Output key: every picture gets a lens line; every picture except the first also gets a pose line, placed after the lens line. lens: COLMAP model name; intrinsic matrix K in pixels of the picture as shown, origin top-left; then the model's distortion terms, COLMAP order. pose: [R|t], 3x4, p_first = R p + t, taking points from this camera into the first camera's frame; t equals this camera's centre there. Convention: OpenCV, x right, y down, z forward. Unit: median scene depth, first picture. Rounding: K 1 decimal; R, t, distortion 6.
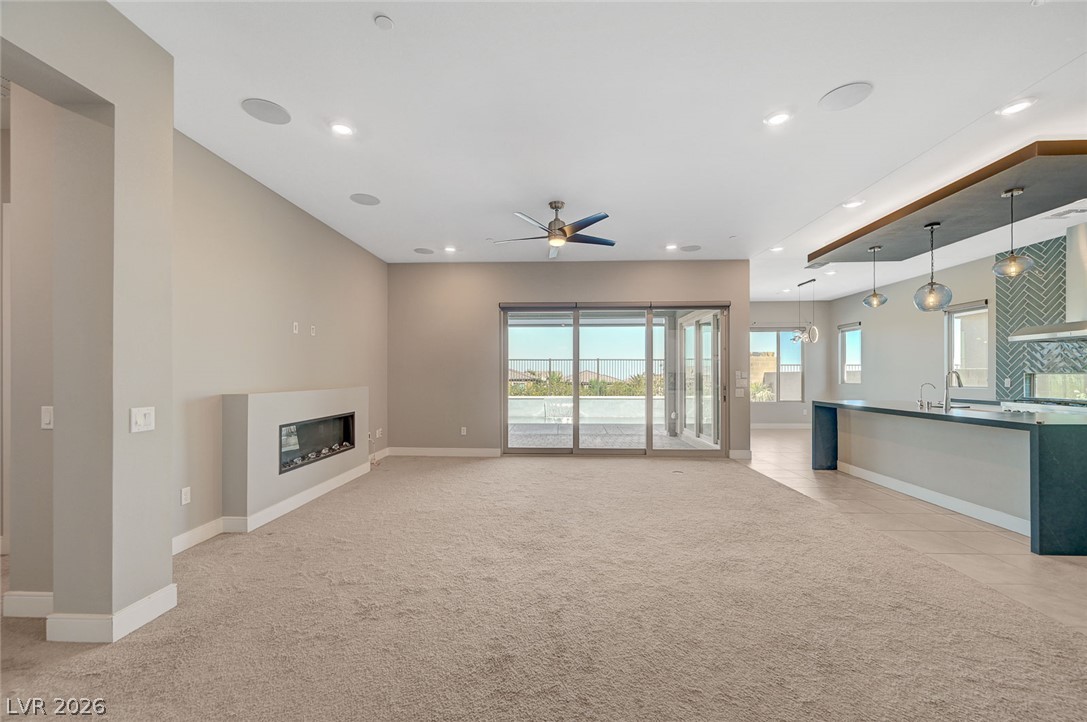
lens RADIAL K [[432.6, 0, 548.0], [0, 432.6, 374.1], [0, 0, 1]] dist [0.002495, -0.000554]
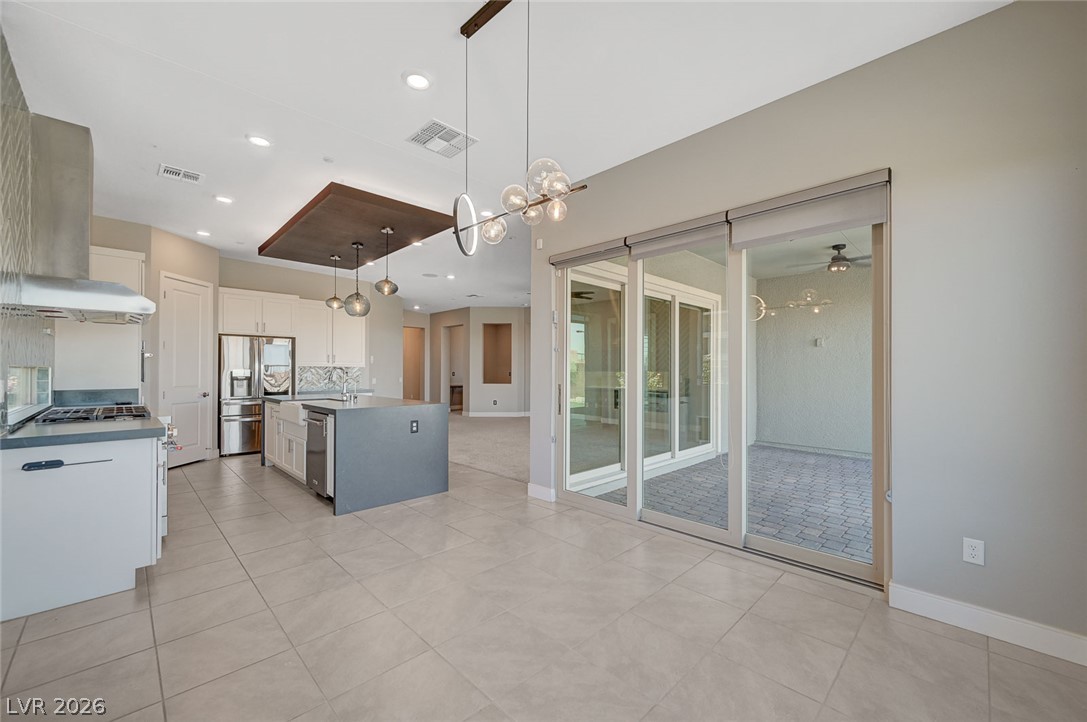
lens RADIAL K [[432.6, 0, 544.3], [0, 432.6, 366.0], [0, 0, 1]] dist [0.002495, -0.000554]
pose [[-0.688273, -0.008737, -0.725399, 1.081754], [-0.001327, 0.999941, -0.010784, 0.001293], [0.725451, -0.006460, -0.688244, 1.701781]]
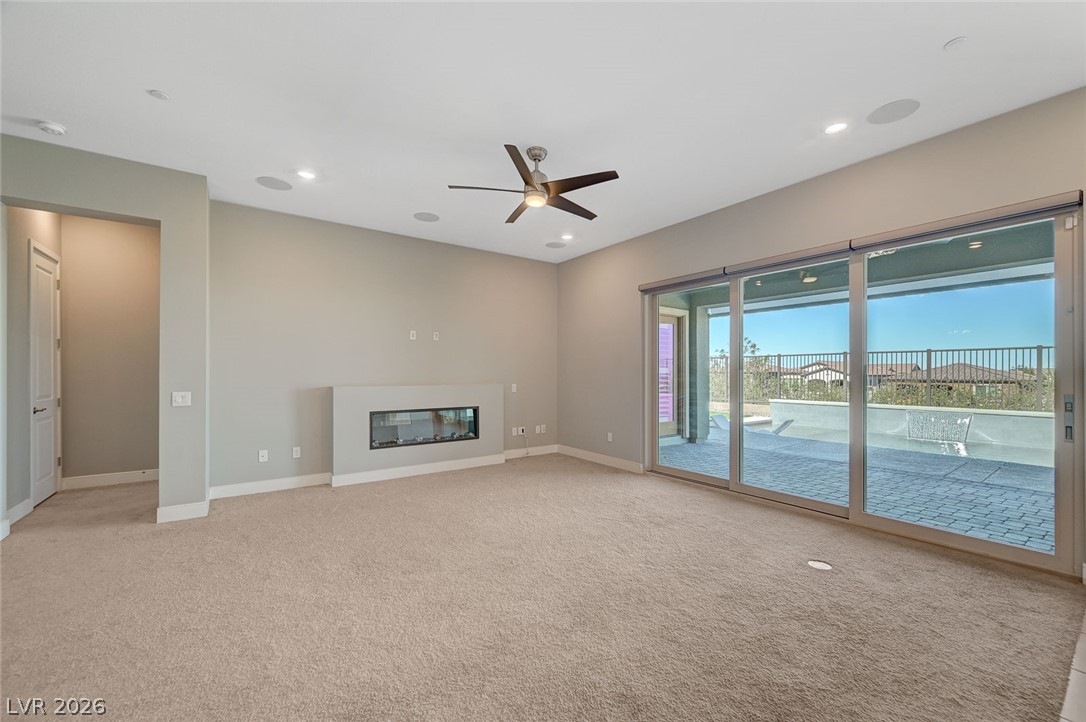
lens RADIAL K [[432.2, 0, 546.6], [0, 432.2, 372.1], [0, 0, 1]] dist [0.002495, -0.000554]
pose [[0.617026, 0.000021, -0.786943, 0.494868], [-0.001017, 0.999999, -0.000771, -0.000319], [0.786942, 0.001276, 0.617025, 0.418598]]
